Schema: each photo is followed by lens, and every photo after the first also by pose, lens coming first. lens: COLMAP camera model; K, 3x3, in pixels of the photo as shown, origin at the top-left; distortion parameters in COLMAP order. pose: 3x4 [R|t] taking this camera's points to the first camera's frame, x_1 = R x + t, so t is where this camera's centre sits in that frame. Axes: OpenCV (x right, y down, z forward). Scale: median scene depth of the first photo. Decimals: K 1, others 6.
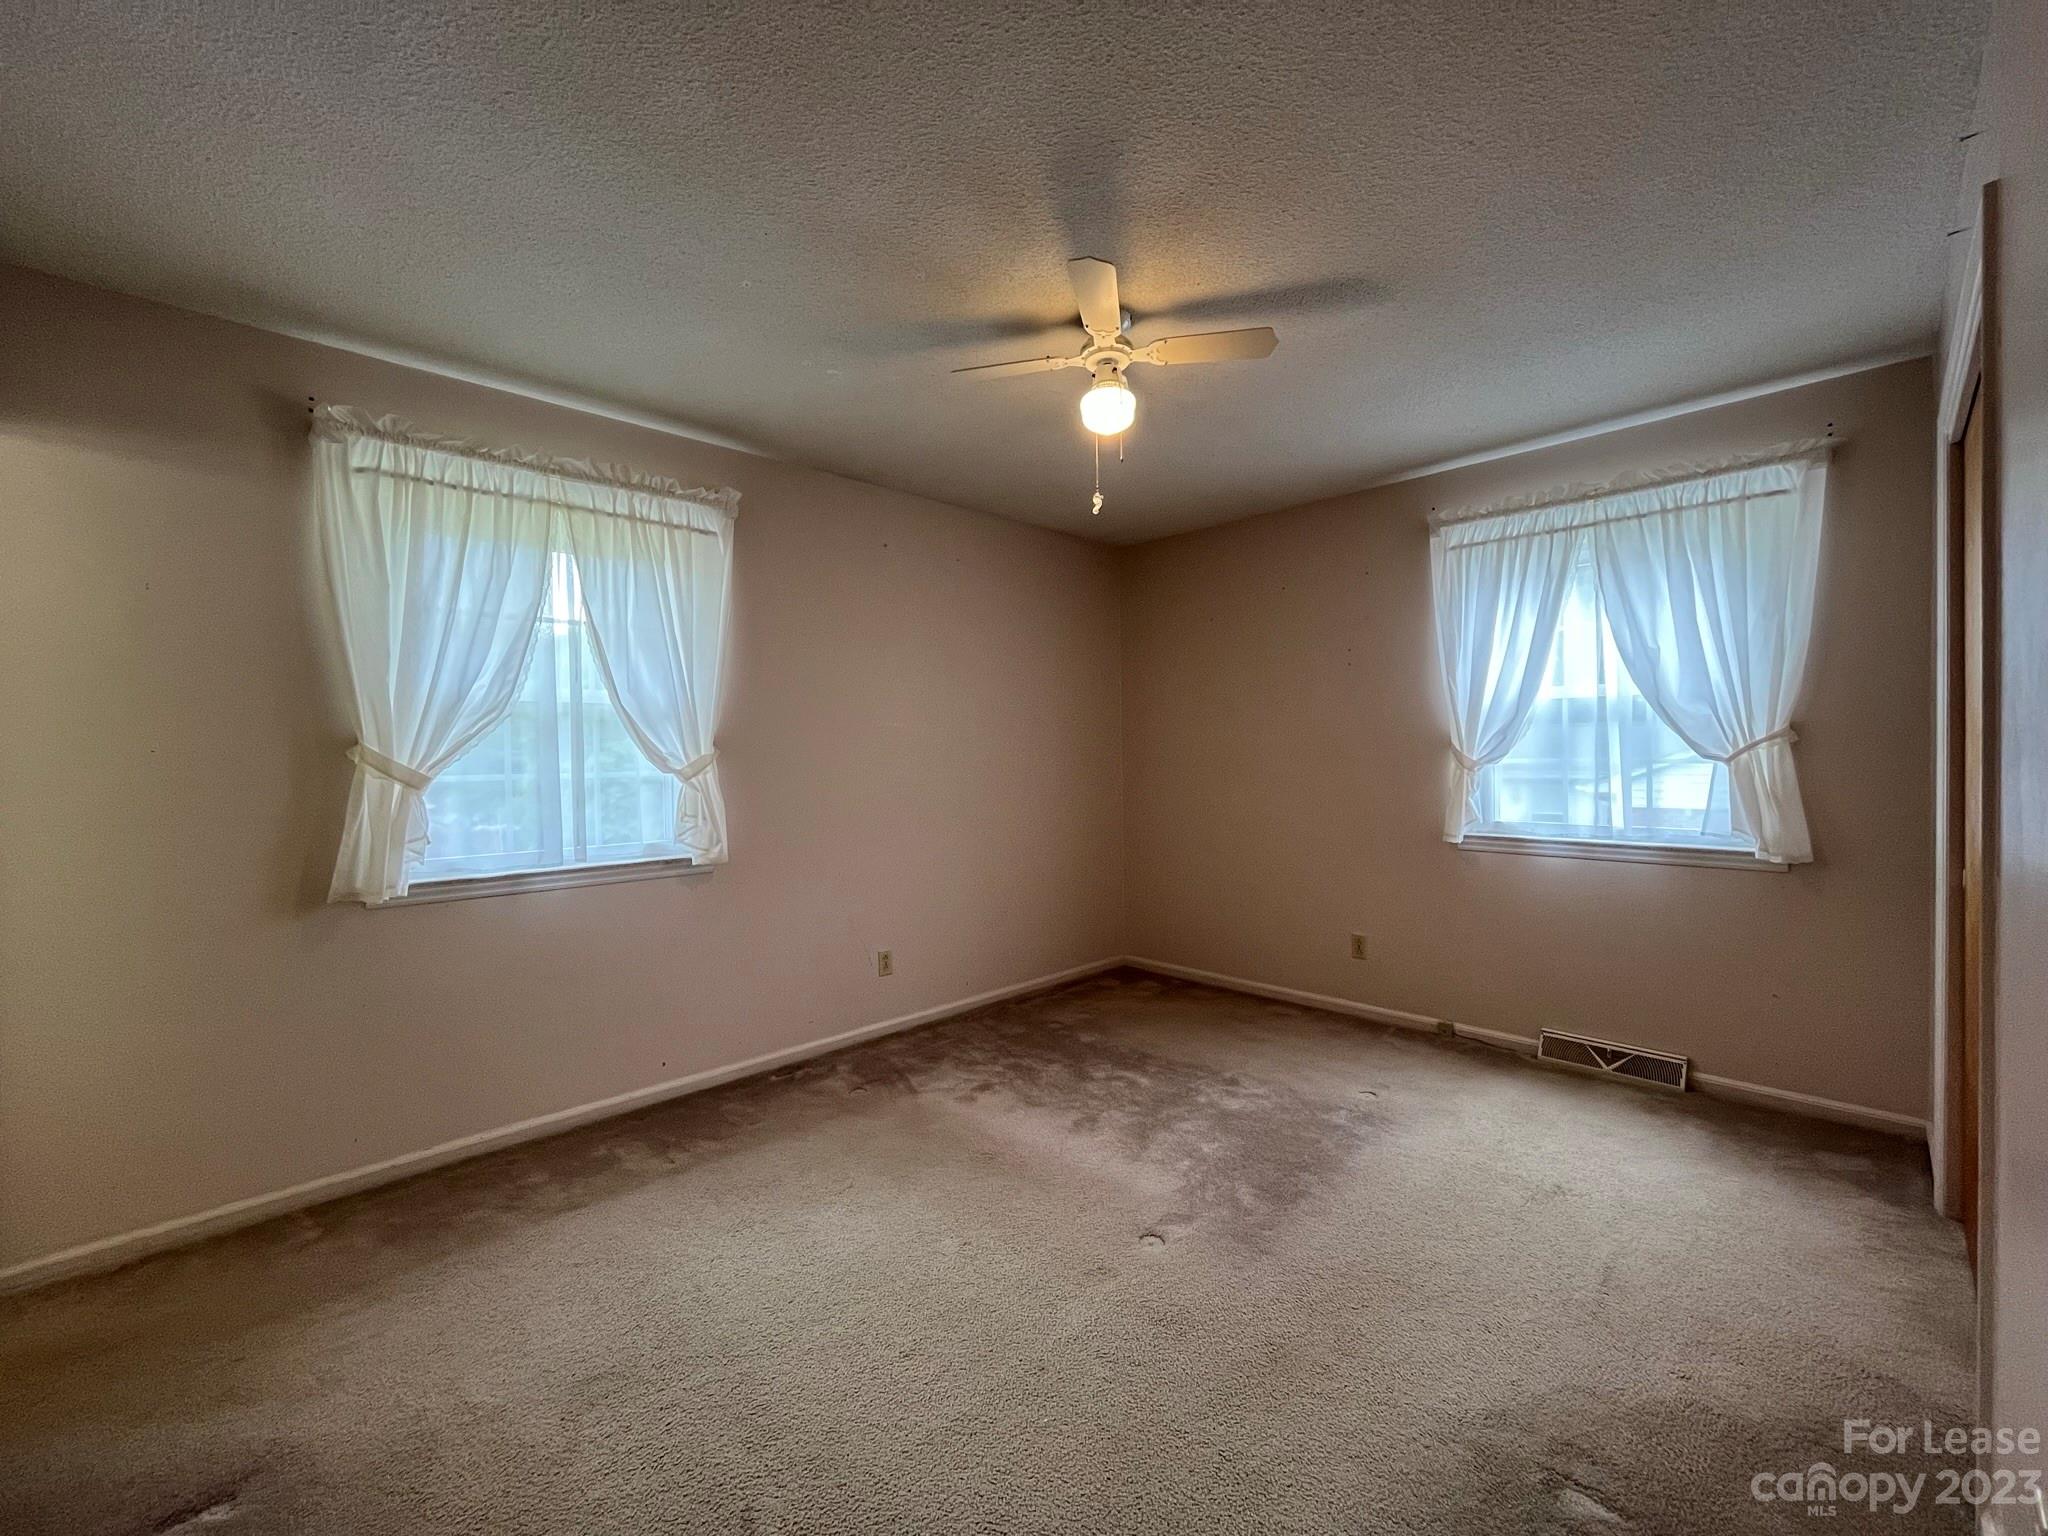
lens RADIAL K [[831.9, 0, 1014.8], [0, 831.9, 768.6], [0, 0, 1]] dist [-0.003223, -0.000261]
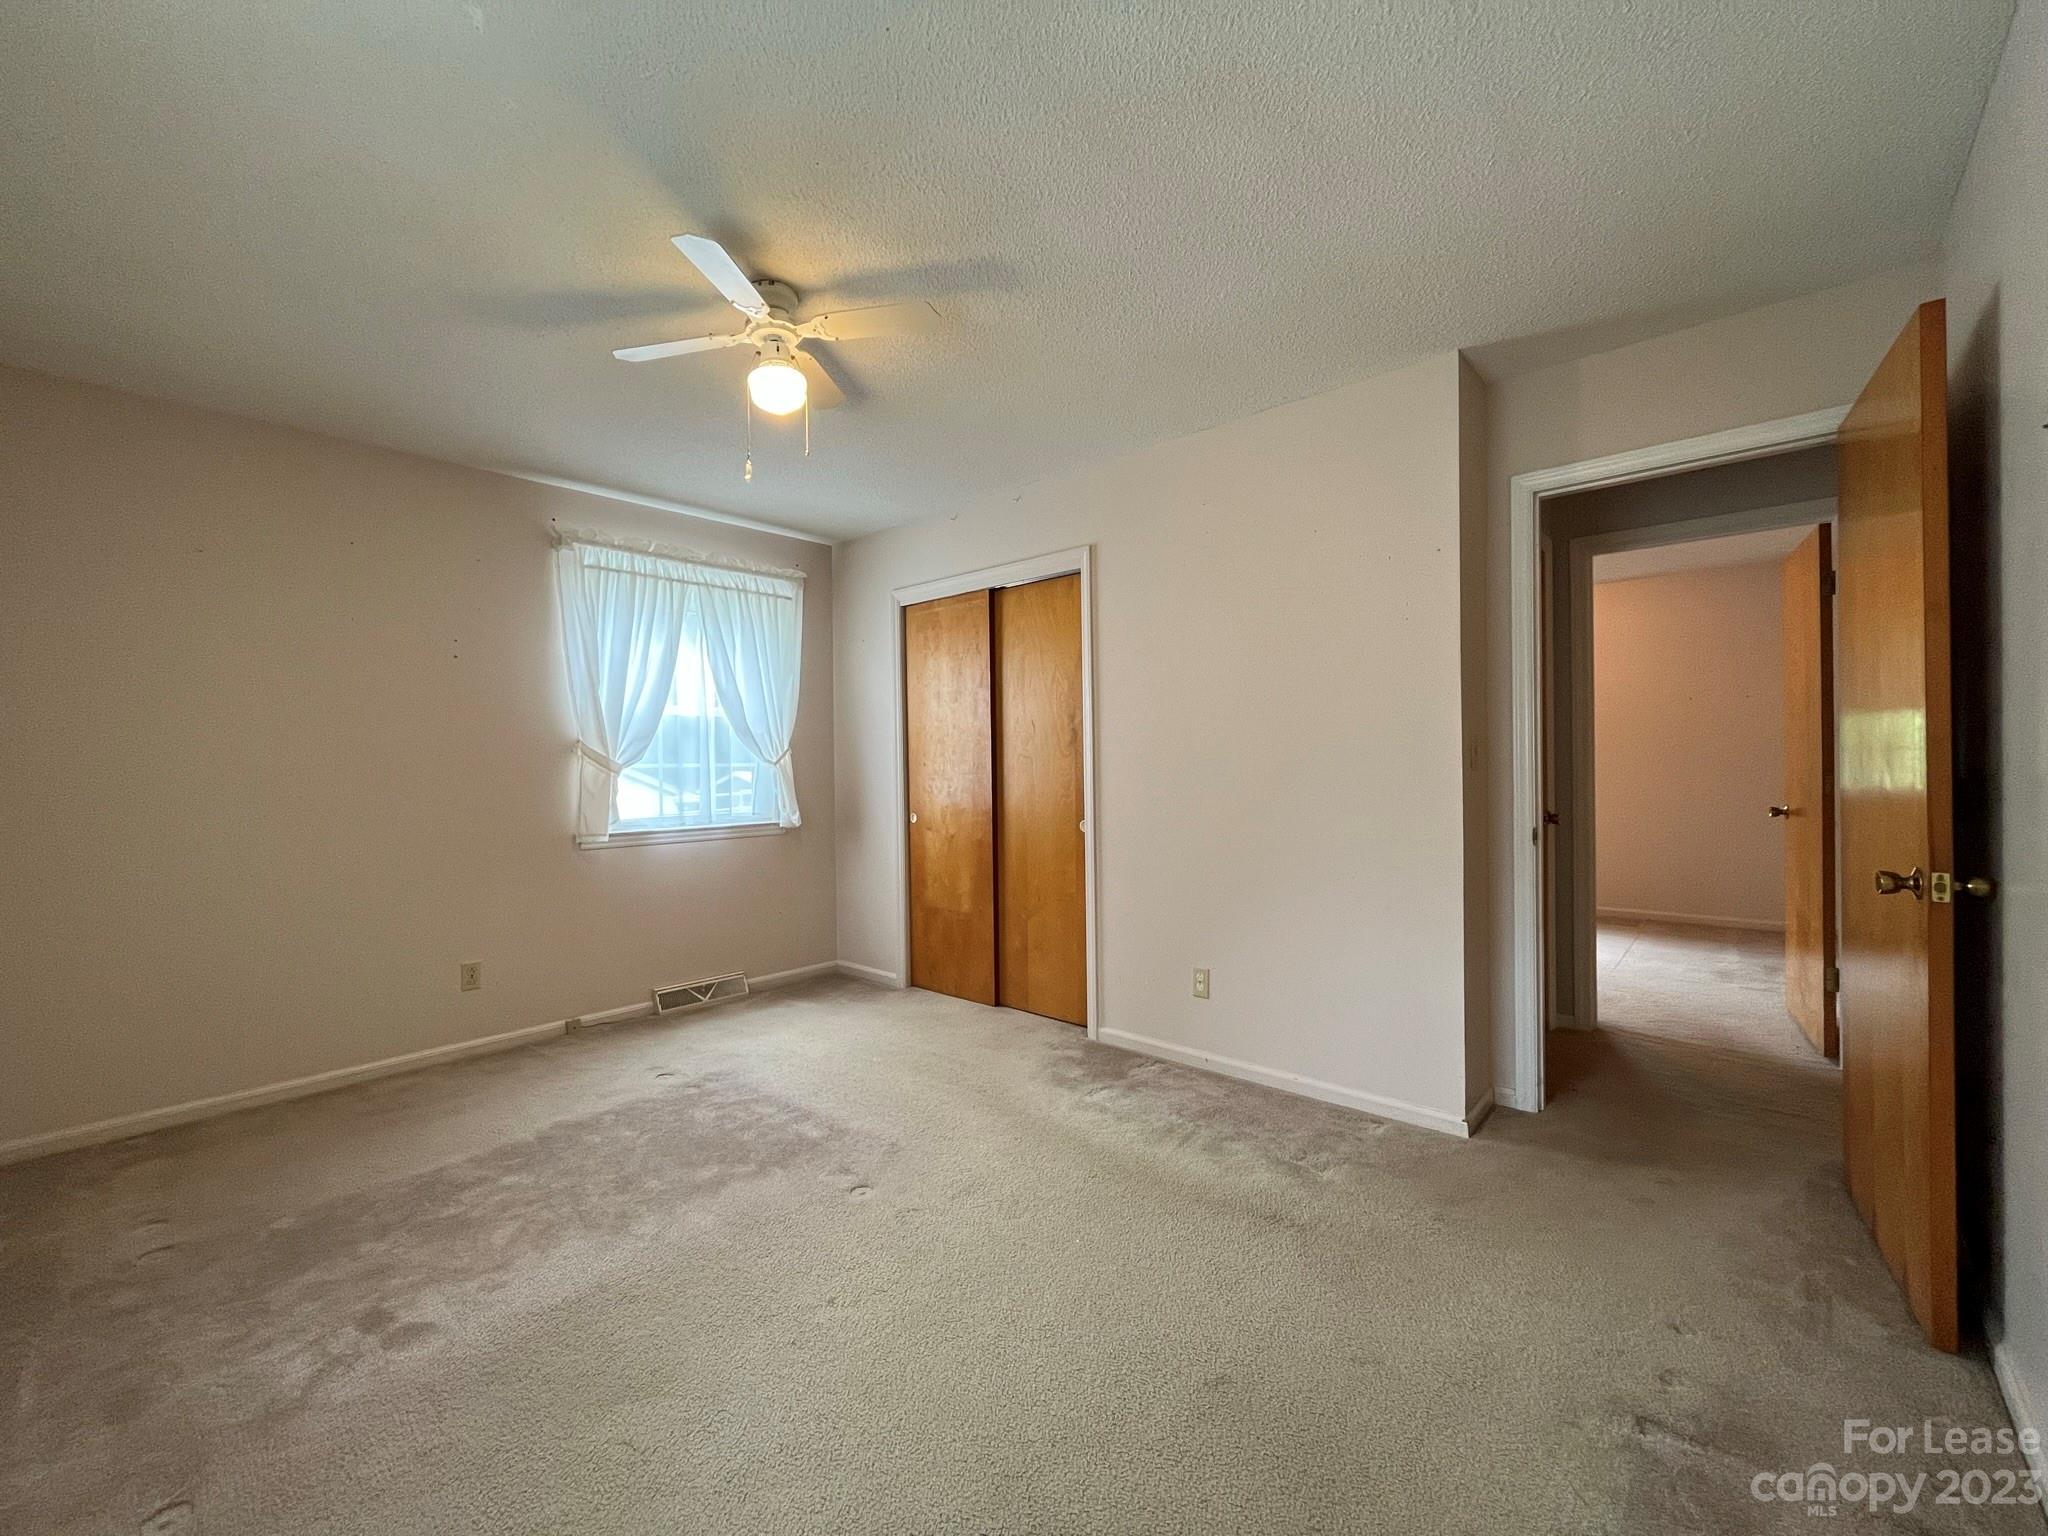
lens RADIAL K [[831.9, 0, 1028.4], [0, 831.9, 764.4], [0, 0, 1]] dist [-0.003223, -0.000261]
pose [[-0.064836, 0.011885, 0.997825, -0.623584], [0.030158, 0.999496, -0.009945, 0.018386], [-0.997440, 0.029448, -0.065162, 0.558683]]
